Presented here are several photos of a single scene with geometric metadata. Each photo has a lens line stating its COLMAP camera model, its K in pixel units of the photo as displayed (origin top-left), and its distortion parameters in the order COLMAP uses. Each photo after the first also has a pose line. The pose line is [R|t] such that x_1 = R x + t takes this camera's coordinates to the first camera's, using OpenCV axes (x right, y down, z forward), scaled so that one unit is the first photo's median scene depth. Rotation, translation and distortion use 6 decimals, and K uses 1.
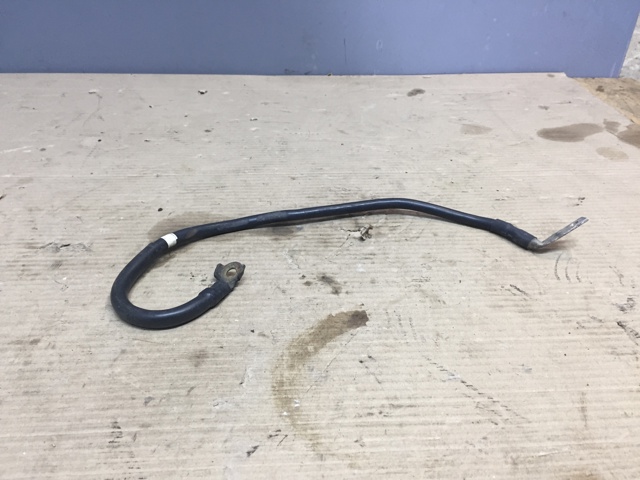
lens RADIAL K [[568.7, 0, 320.0], [0, 568.7, 240.0], [0, 0, 1]] dist [0.090705, -0.156925]
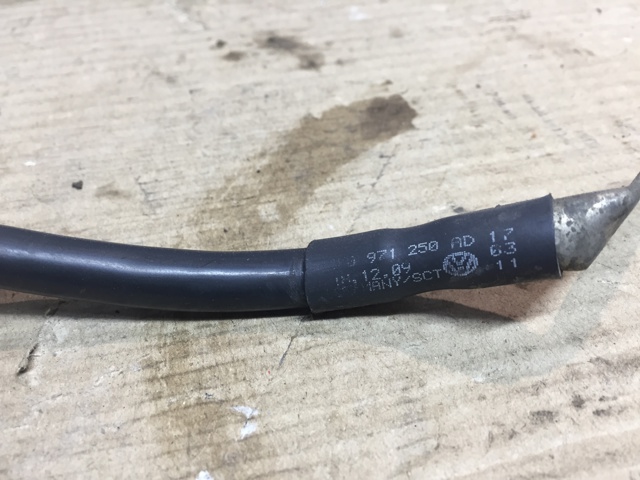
lens RADIAL K [[568.7, 0, 320.0], [0, 568.7, 240.0], [0, 0, 1]] dist [0.090705, -0.156925]
pose [[0.985700, -0.146604, 0.083085, -0.014629], [0.127175, 0.970677, 0.203994, 0.128069], [-0.110555, -0.190510, 0.975440, 0.606762]]
